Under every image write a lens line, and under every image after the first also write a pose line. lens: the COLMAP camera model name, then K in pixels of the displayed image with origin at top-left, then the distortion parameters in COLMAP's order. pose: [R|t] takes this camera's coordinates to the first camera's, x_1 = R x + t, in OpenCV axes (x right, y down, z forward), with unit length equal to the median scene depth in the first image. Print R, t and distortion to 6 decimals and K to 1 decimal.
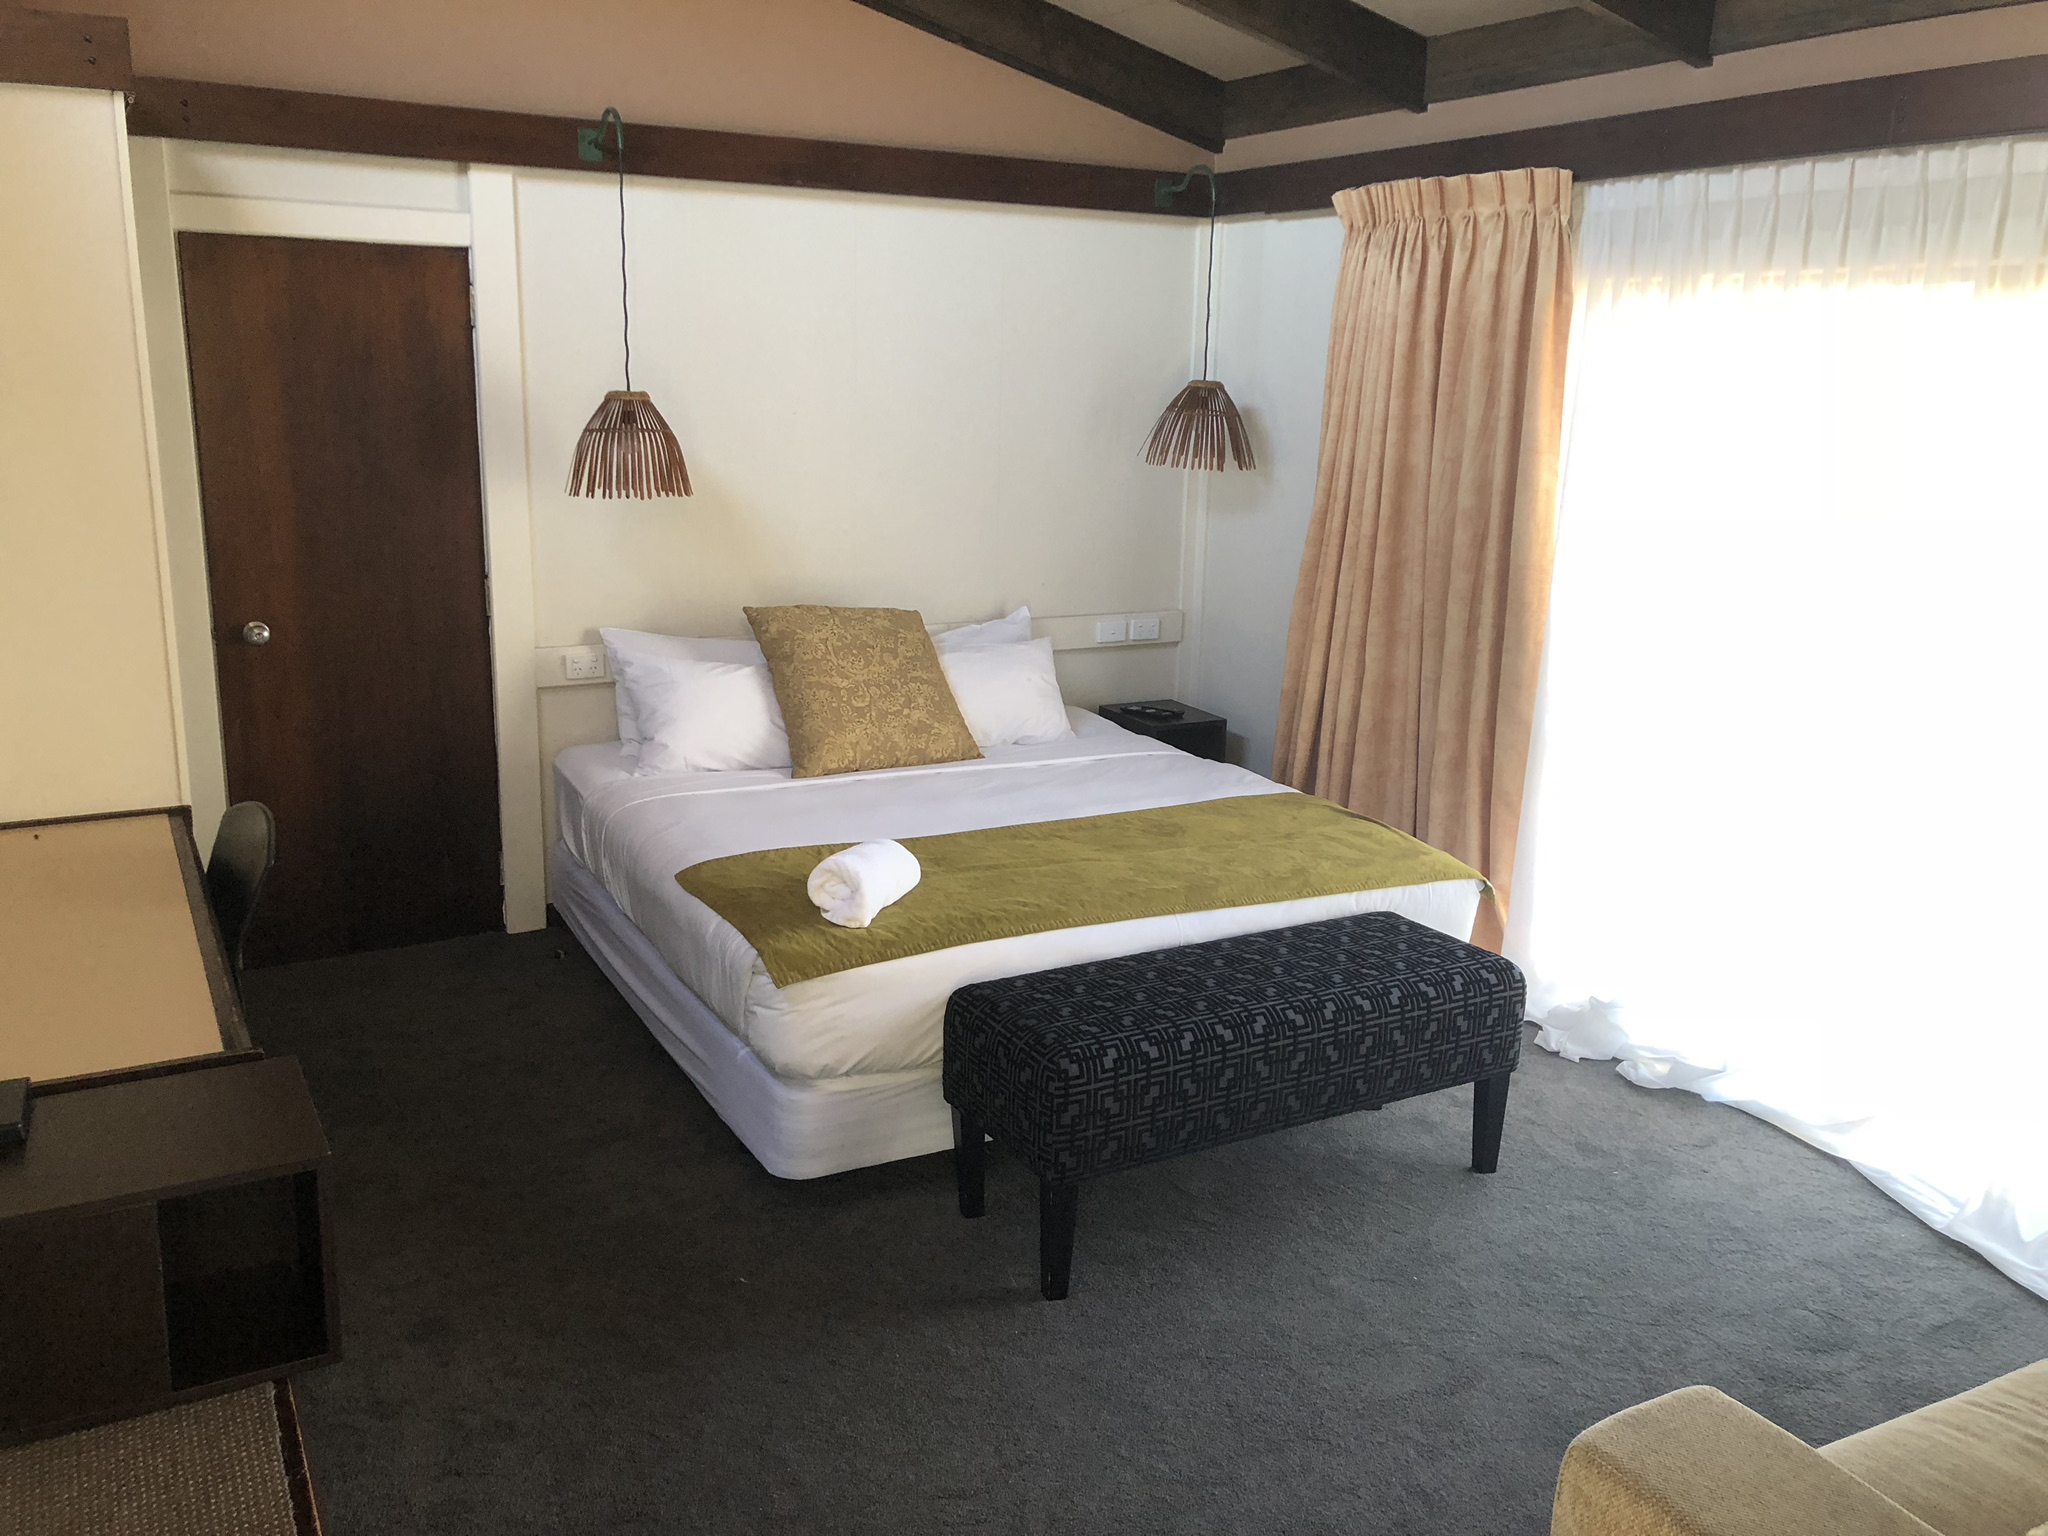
lens RADIAL K [[1624.4, 0, 1011.4], [0, 1624.4, 789.9], [0, 0, 1]] dist [0.027337, -0.011363]
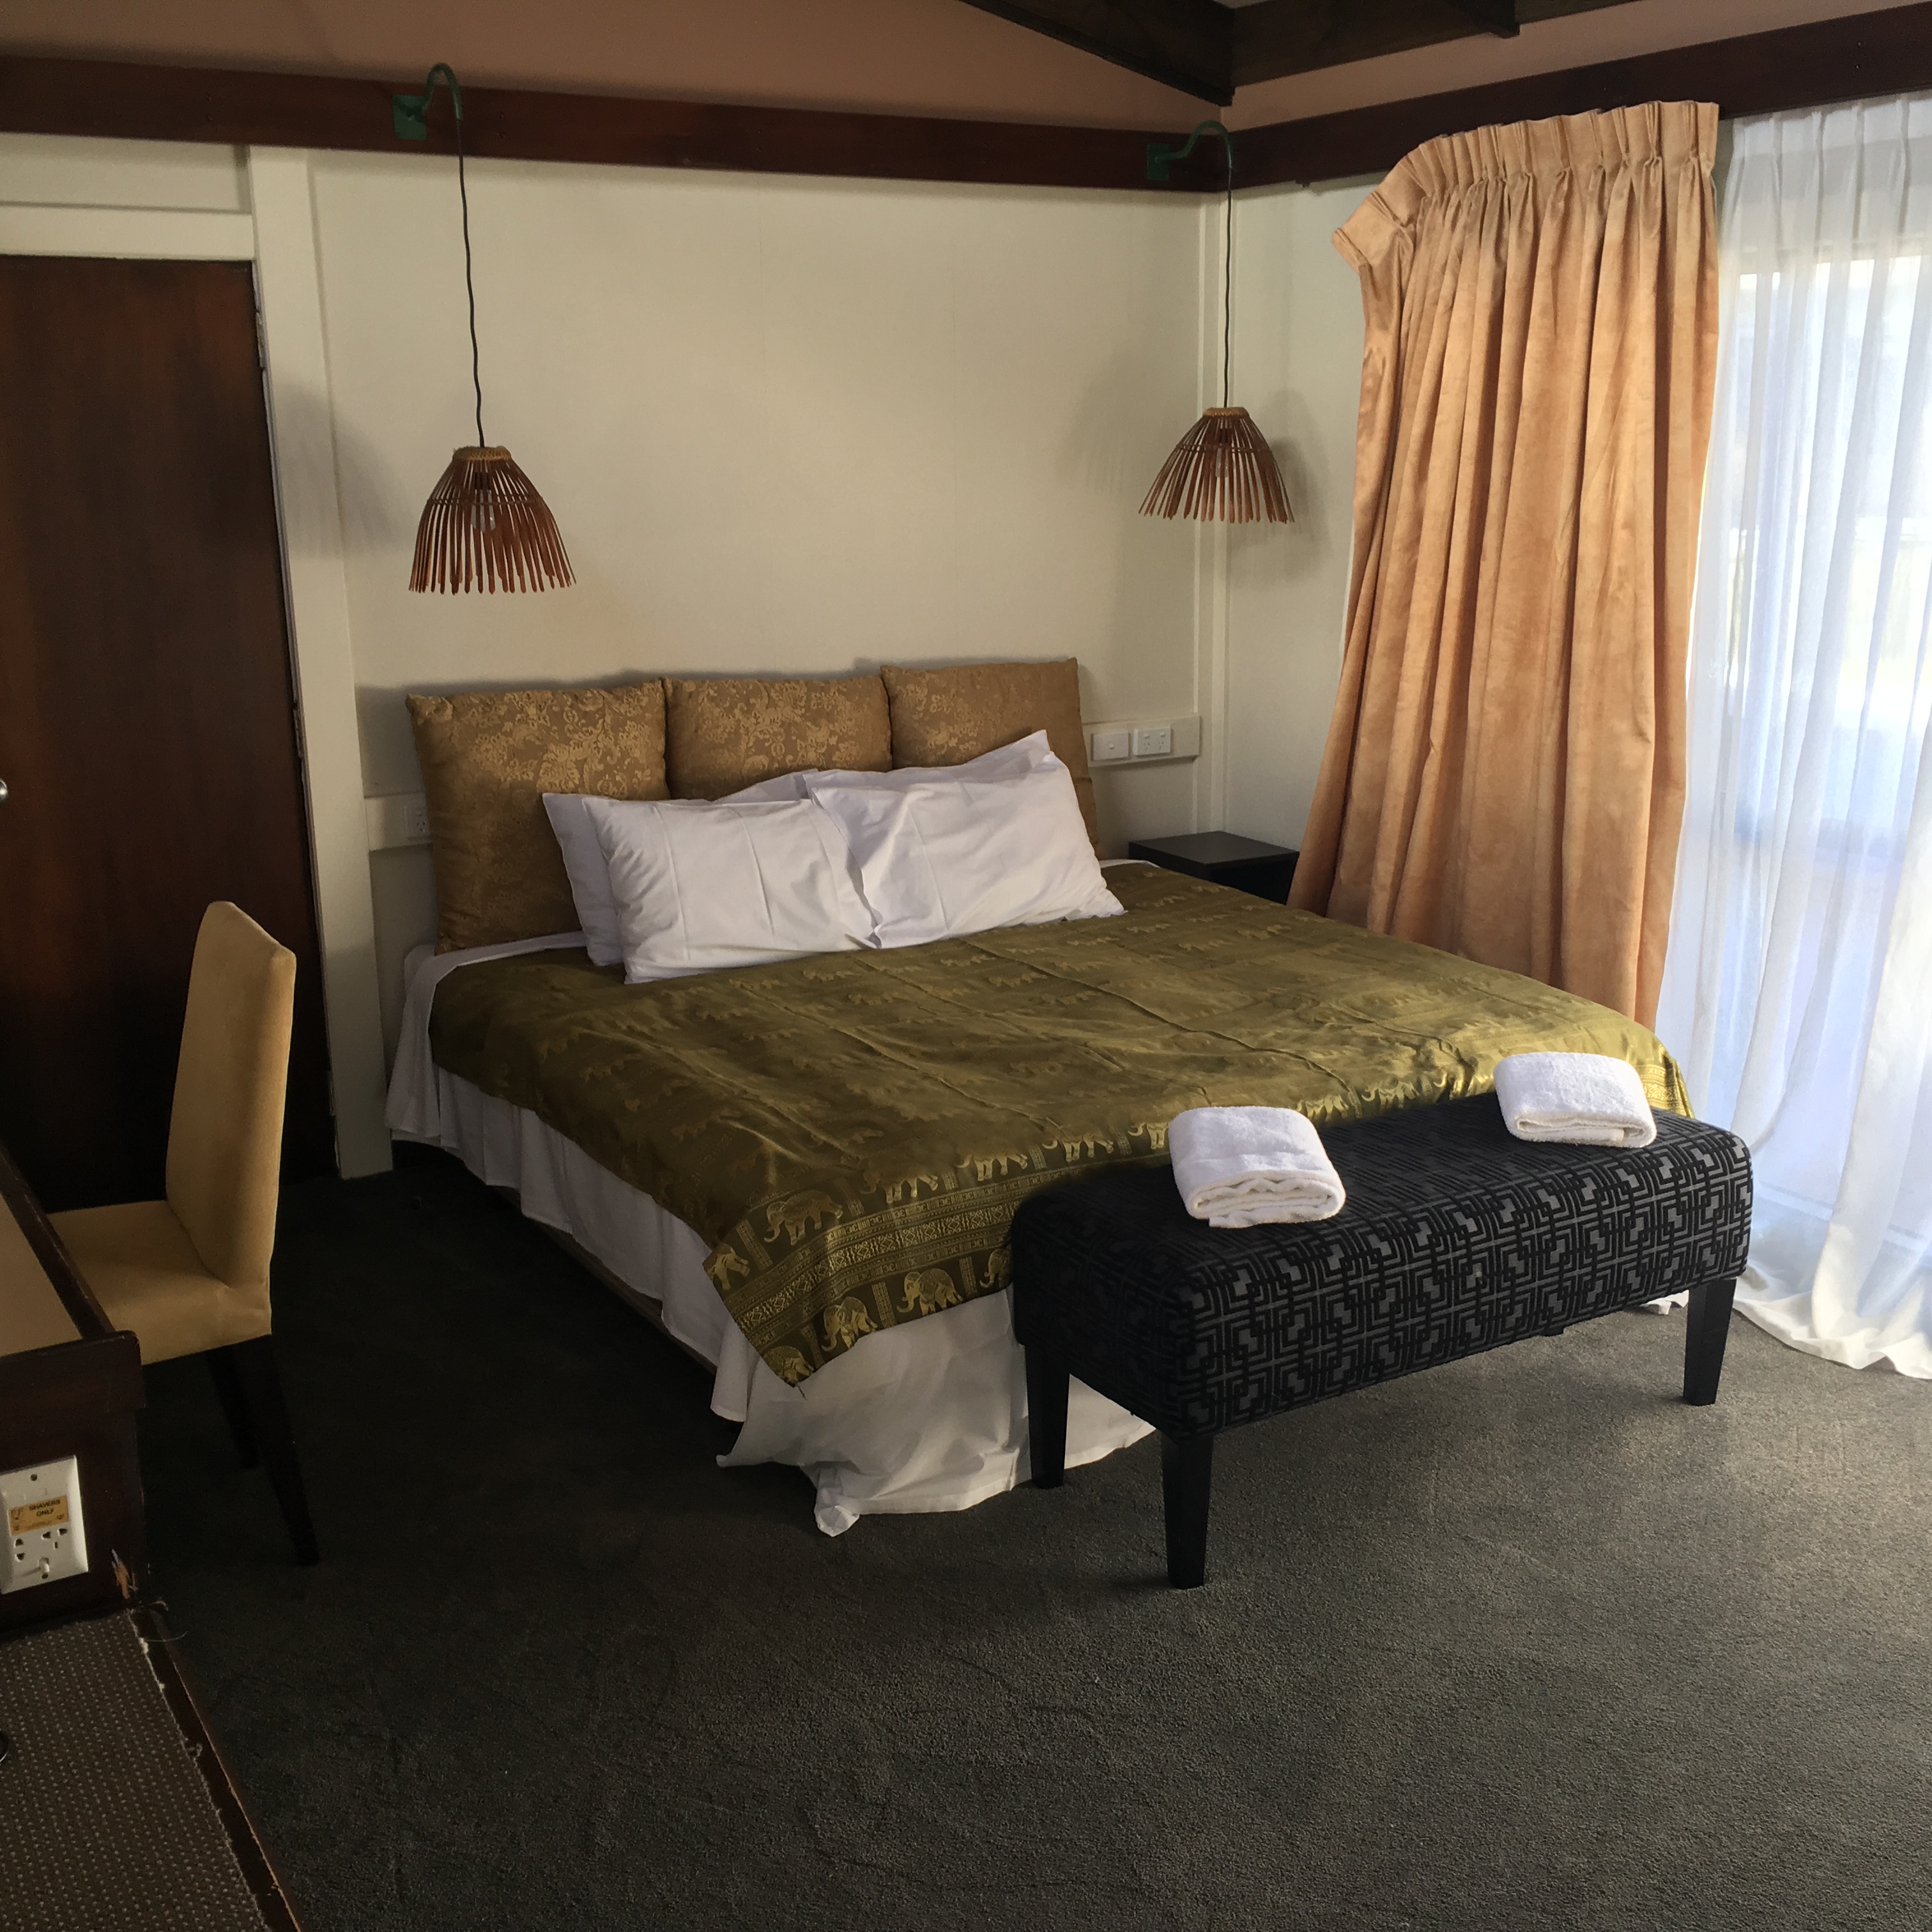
lens RADIAL K [[2178.2, 0, 966.6], [0, 2178.2, 963.6], [0, 0, 1]] dist [0.065365, 0.000000]
pose [[0.998157, -0.048063, 0.037055, -0.061454], [0.048384, 0.998798, -0.007829, 0.010873], [-0.036634, 0.009607, 0.999283, -0.013130]]
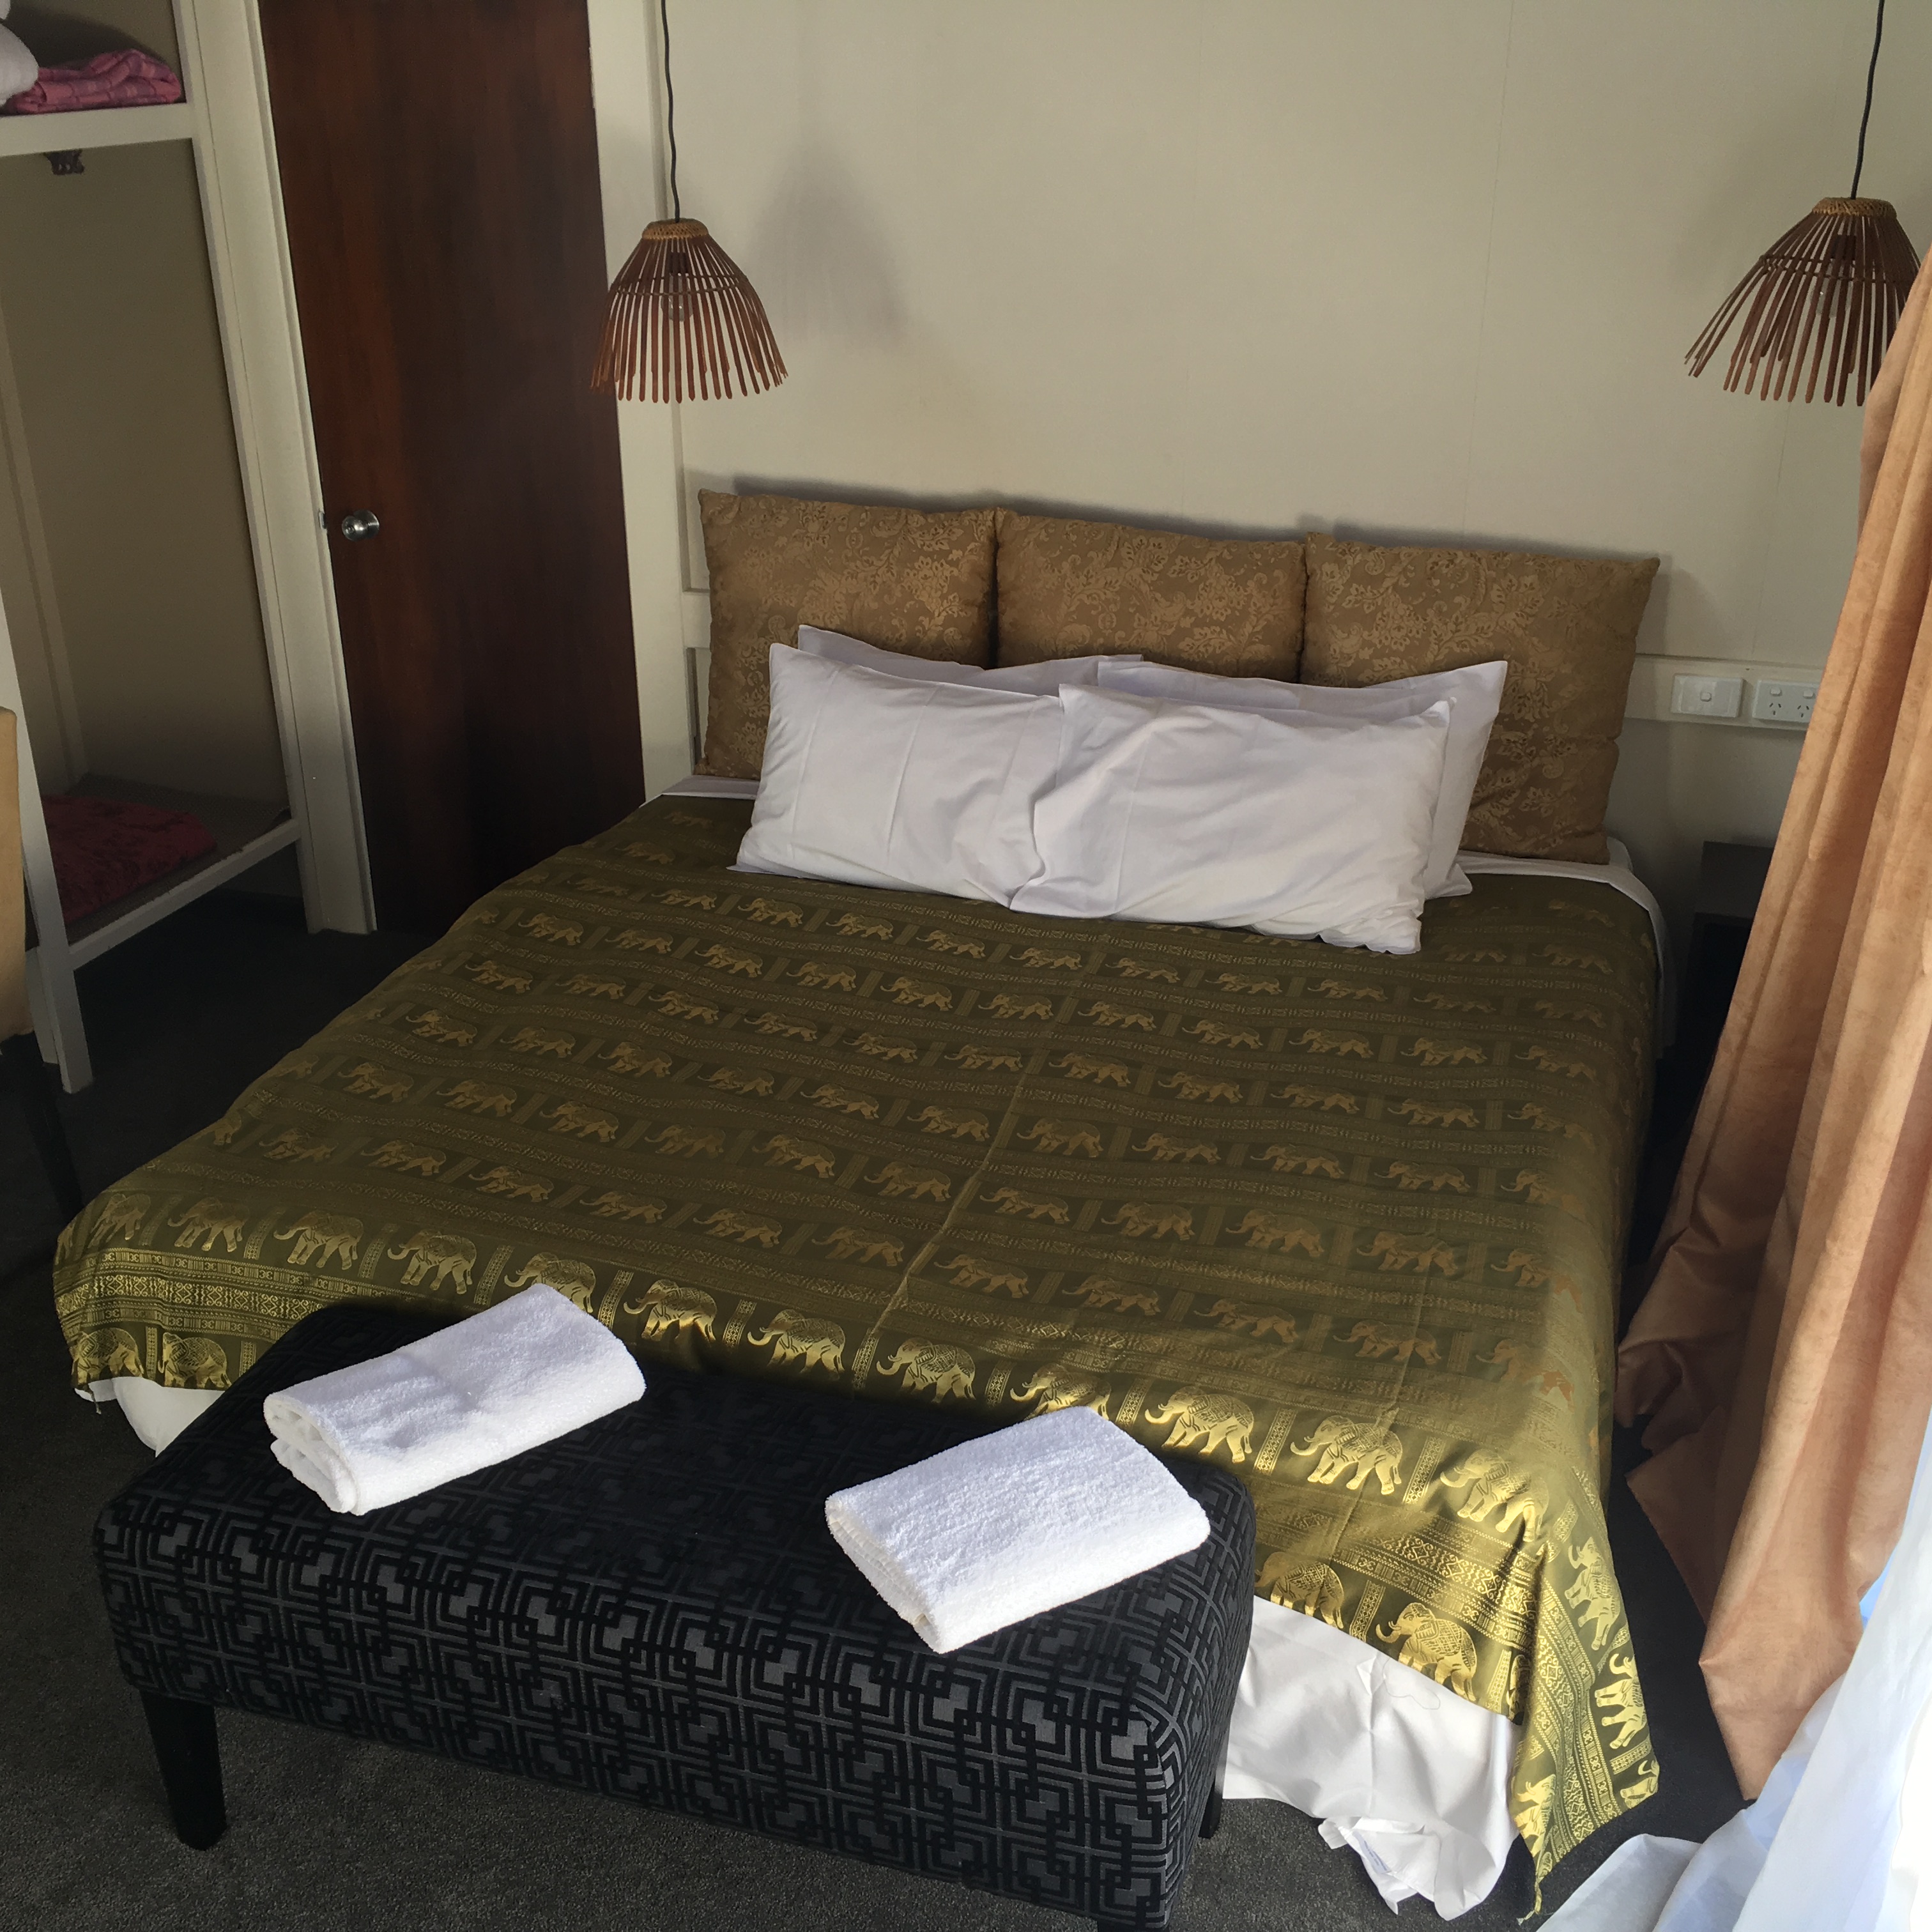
lens RADIAL K [[2178.2, 0, 953.8], [0, 2178.2, 958.2], [0, 0, 1]] dist [0.065365, 0.000000]
pose [[0.690105, 0.262878, -0.674277, 0.501050], [-0.158932, 0.964002, 0.213169, -0.166612], [0.706042, -0.039945, 0.707042, 0.451293]]
